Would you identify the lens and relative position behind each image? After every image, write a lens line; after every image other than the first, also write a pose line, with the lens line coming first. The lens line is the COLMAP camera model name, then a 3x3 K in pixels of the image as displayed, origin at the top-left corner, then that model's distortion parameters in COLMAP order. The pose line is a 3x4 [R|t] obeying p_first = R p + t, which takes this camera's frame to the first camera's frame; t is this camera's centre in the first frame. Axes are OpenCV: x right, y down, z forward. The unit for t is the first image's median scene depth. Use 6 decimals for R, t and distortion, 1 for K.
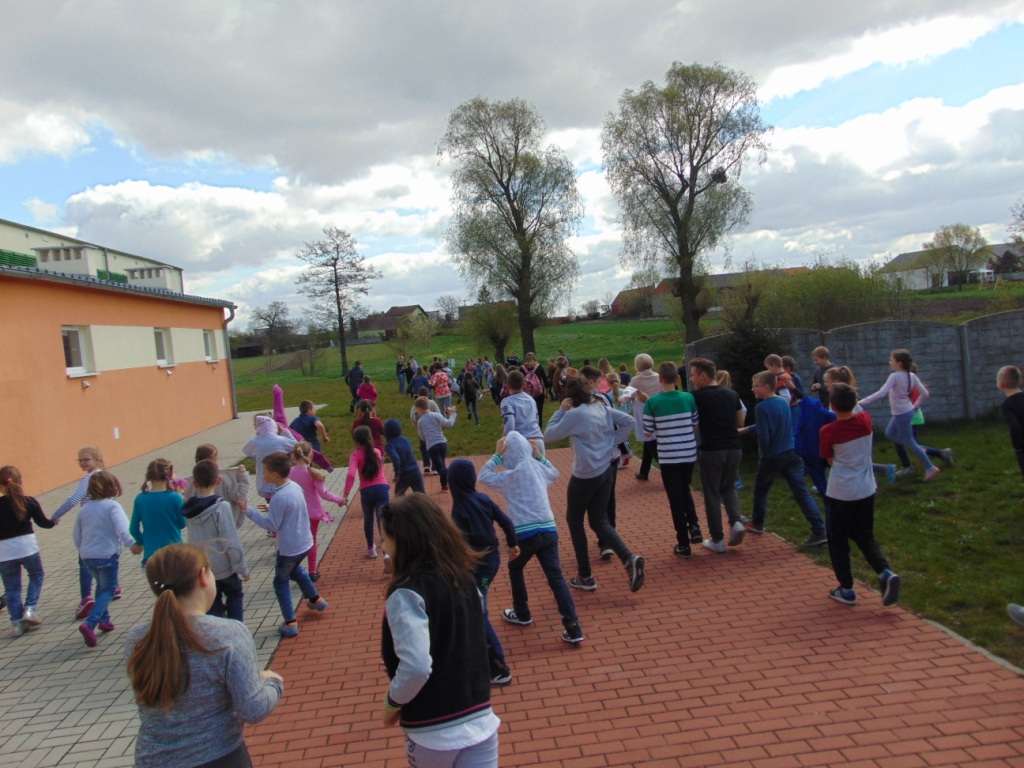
lens RADIAL K [[761.3, 0, 519.8], [0, 761.3, 386.4], [0, 0, 1]] dist [-0.003893, -0.000099]
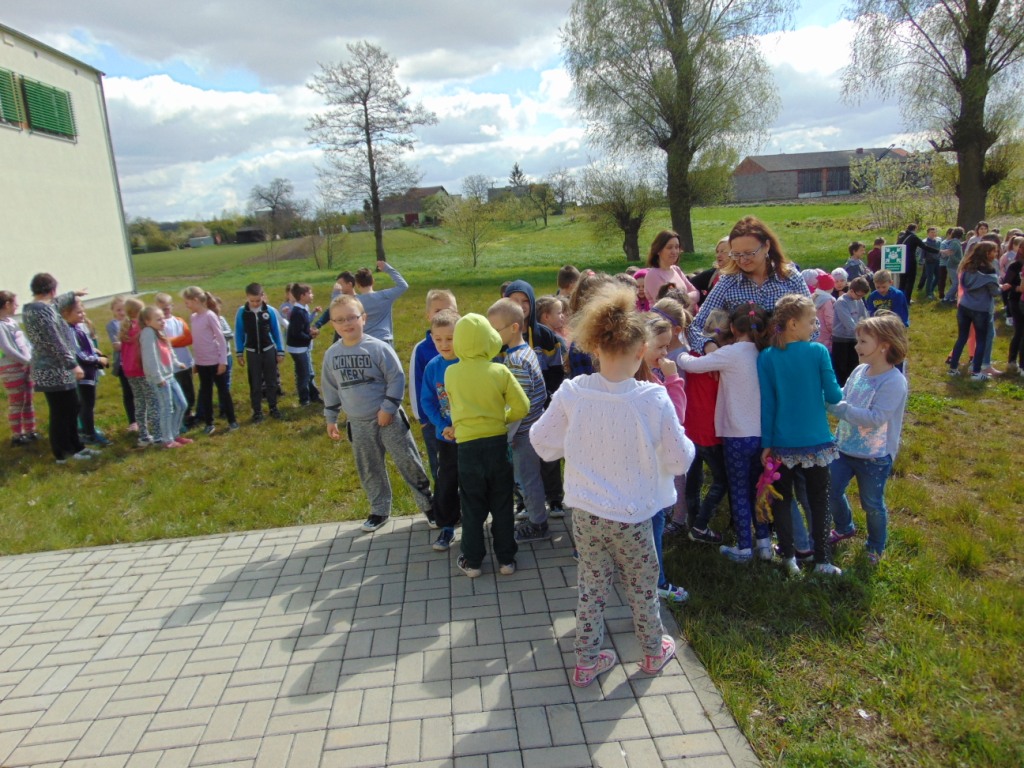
lens RADIAL K [[760.8, 0, 509.4], [0, 760.8, 378.1], [0, 0, 1]] dist [-0.038628, 0.073924]
pose [[0.999592, 0.023033, -0.016916, -0.102637], [-0.020659, 0.991411, 0.129143, -0.009364], [0.019745, -0.128741, 0.991482, 0.324549]]
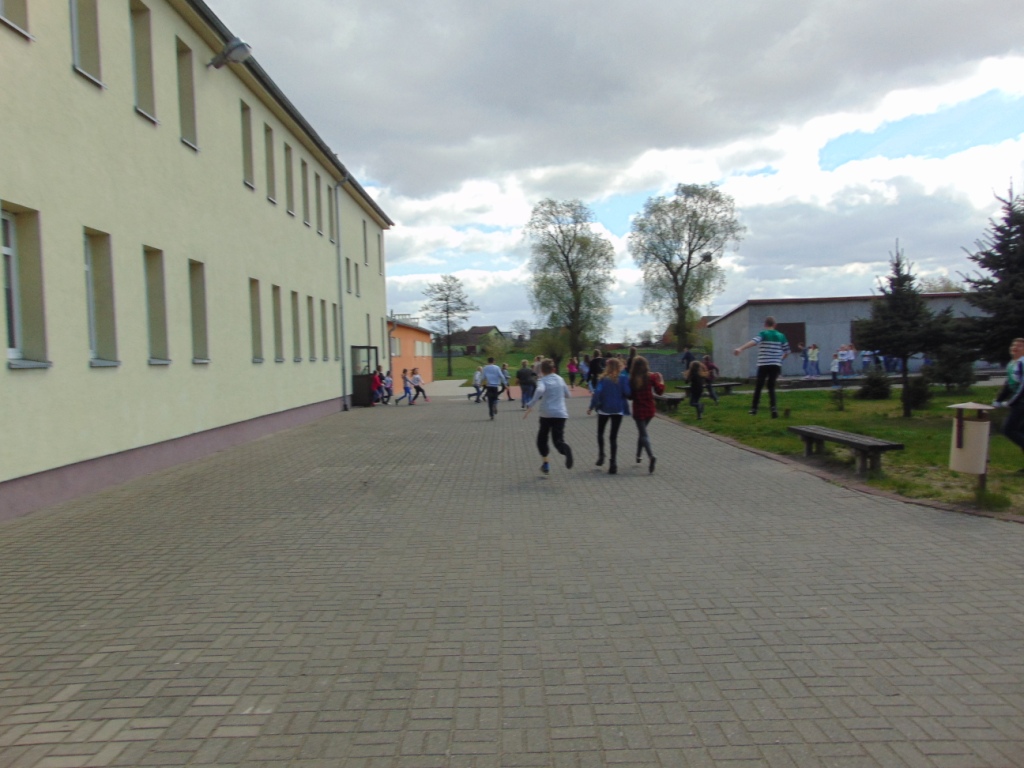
lens RADIAL K [[849.2, 0, 513.3], [0, 849.2, 384.7], [0, 0, 1]] dist [-0.002595, -0.263519]
pose [[0.993081, 0.059029, -0.101516, 0.054833], [-0.062494, 0.997555, -0.031294, 0.043892], [0.099420, 0.037422, 0.994342, -0.587753]]
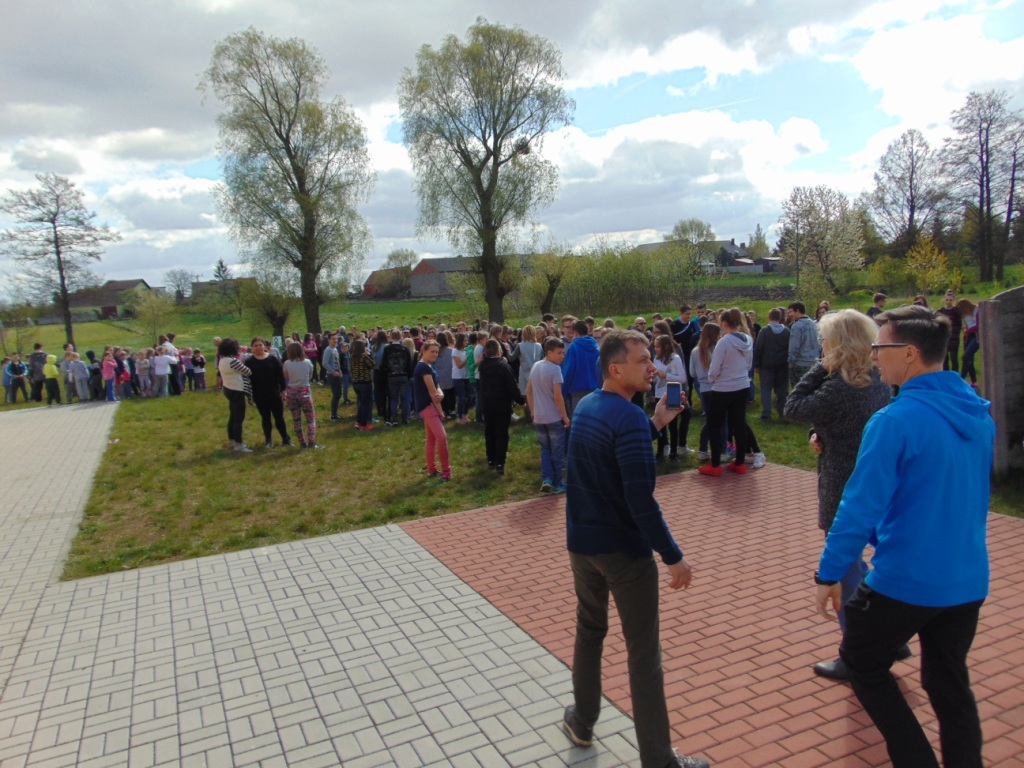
lens RADIAL K [[760.8, 0, 509.4], [0, 760.8, 378.1], [0, 0, 1]] dist [-0.038628, 0.073924]
pose [[0.945239, -0.011694, 0.326169, -0.053742], [0.007937, 0.999886, 0.012847, -0.001254], [-0.326282, -0.009555, 0.945224, 0.093421]]
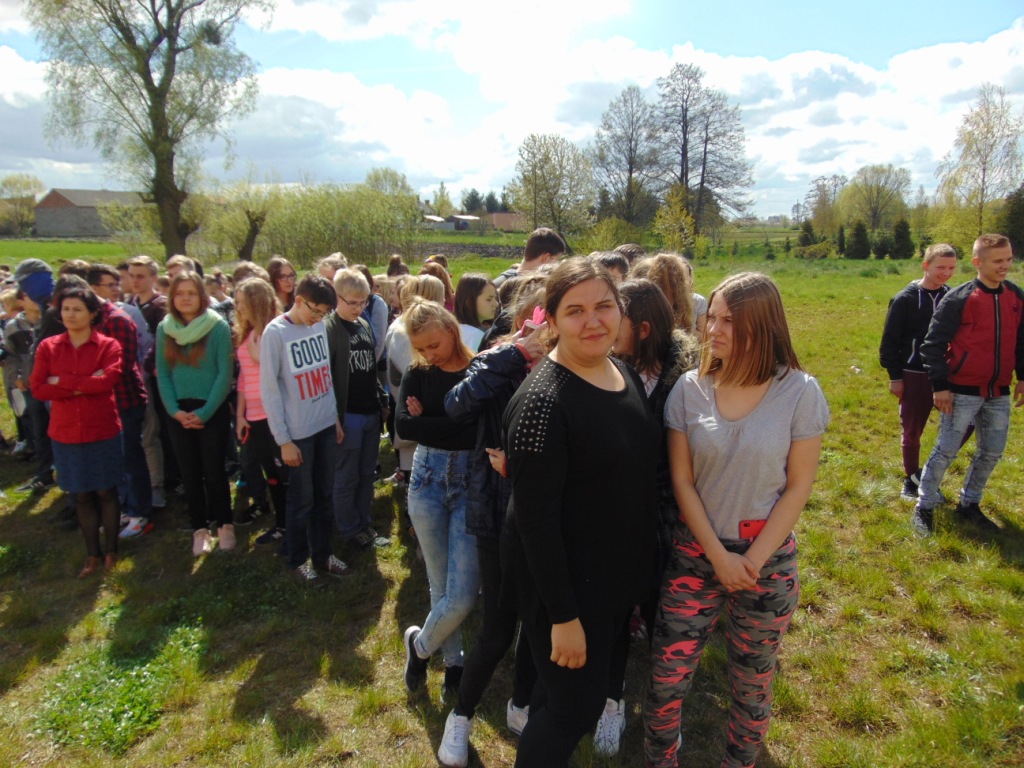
lens RADIAL K [[760.8, 0, 509.4], [0, 760.8, 378.1], [0, 0, 1]] dist [-0.038628, 0.073924]
pose [[0.724863, -0.049325, 0.687125, -0.027001], [0.001096, 0.997515, 0.070449, -0.007951], [-0.688892, -0.050313, 0.723115, 0.244731]]
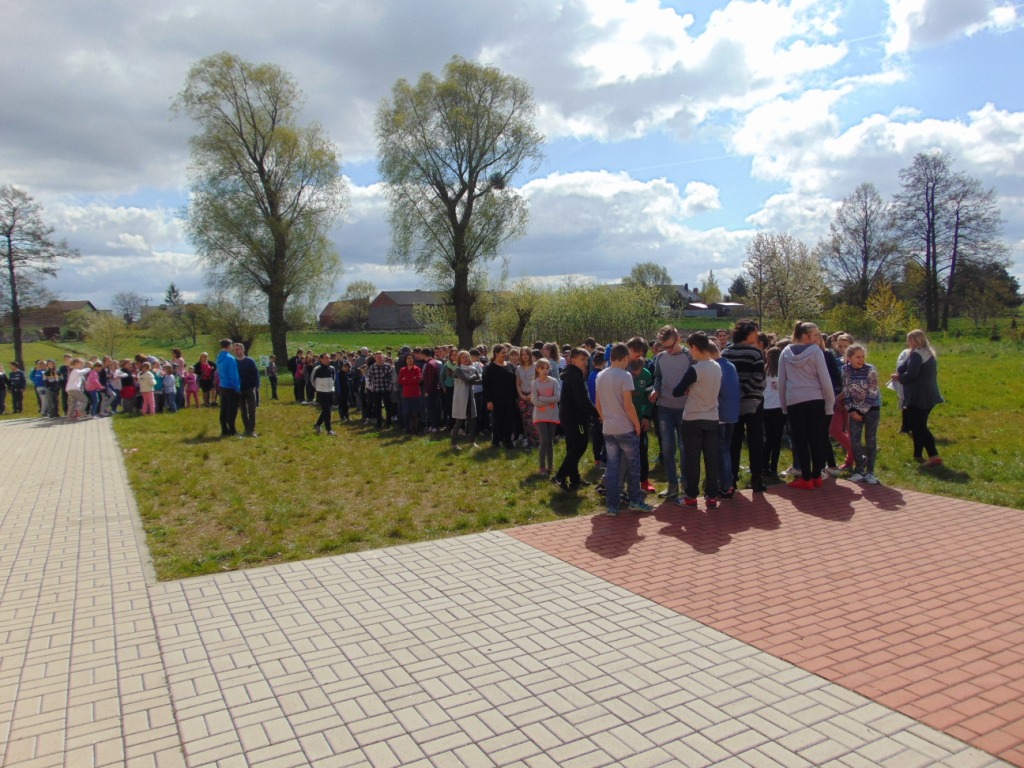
lens RADIAL K [[760.8, 0, 509.4], [0, 760.8, 378.1], [0, 0, 1]] dist [-0.038628, 0.073924]
pose [[0.920998, 0.033017, 0.388164, -0.071404], [-0.020209, 0.999110, -0.037034, 0.003457], [-0.389042, 0.026264, 0.920846, 0.103810]]
